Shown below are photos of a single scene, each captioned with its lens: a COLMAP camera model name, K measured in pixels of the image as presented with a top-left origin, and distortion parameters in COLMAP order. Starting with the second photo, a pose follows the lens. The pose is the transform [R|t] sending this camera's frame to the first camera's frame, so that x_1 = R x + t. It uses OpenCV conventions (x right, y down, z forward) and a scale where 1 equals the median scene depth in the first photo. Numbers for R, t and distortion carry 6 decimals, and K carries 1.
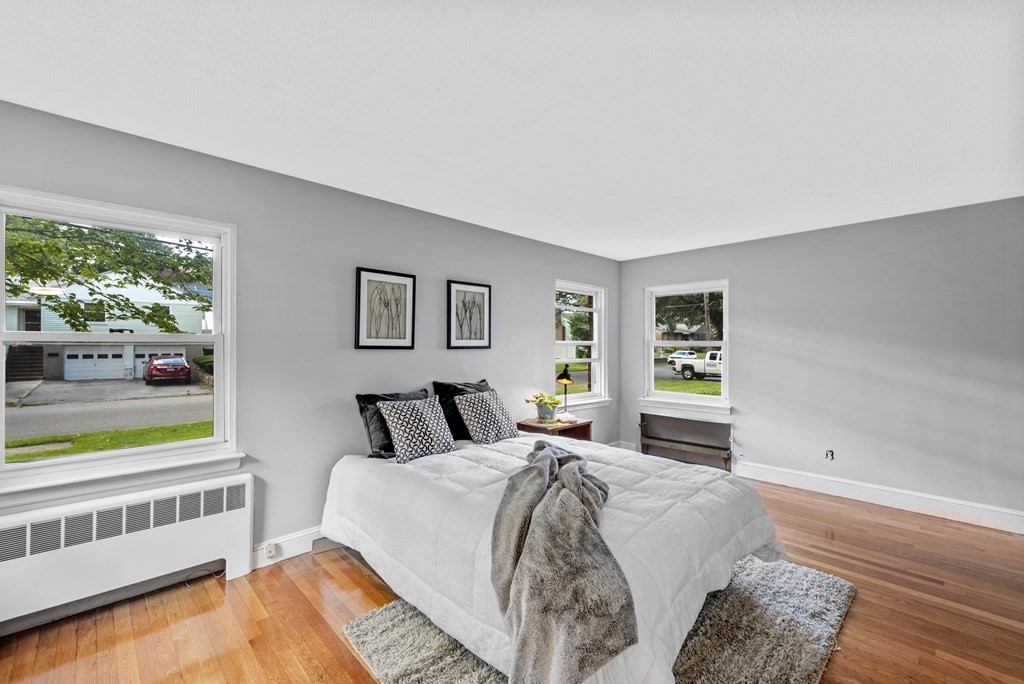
lens RADIAL K [[426.3, 0, 513.4], [0, 426.3, 338.7], [0, 0, 1]] dist [-0.000037, 0.000029]
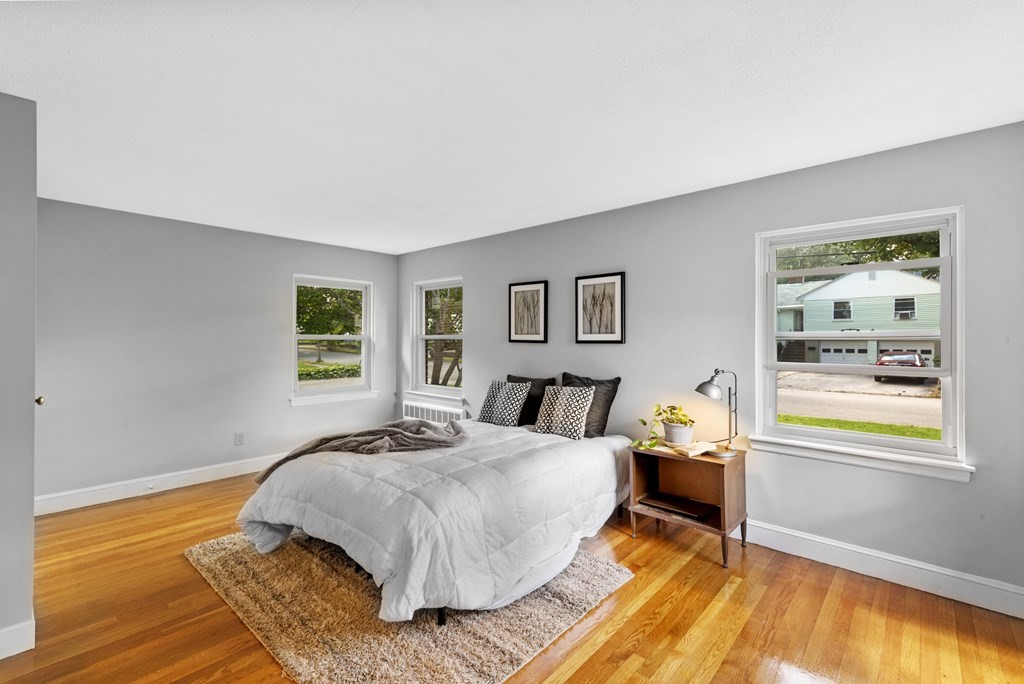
lens RADIAL K [[438.9, 0, 513.8], [0, 438.9, 342.2], [0, 0, 1]] dist [0.005054, -0.000964]
pose [[0.058048, 0.005276, -0.998300, 0.825381], [0.012790, 0.999900, 0.006028, 0.011907], [0.998232, -0.013118, 0.057975, 0.703682]]
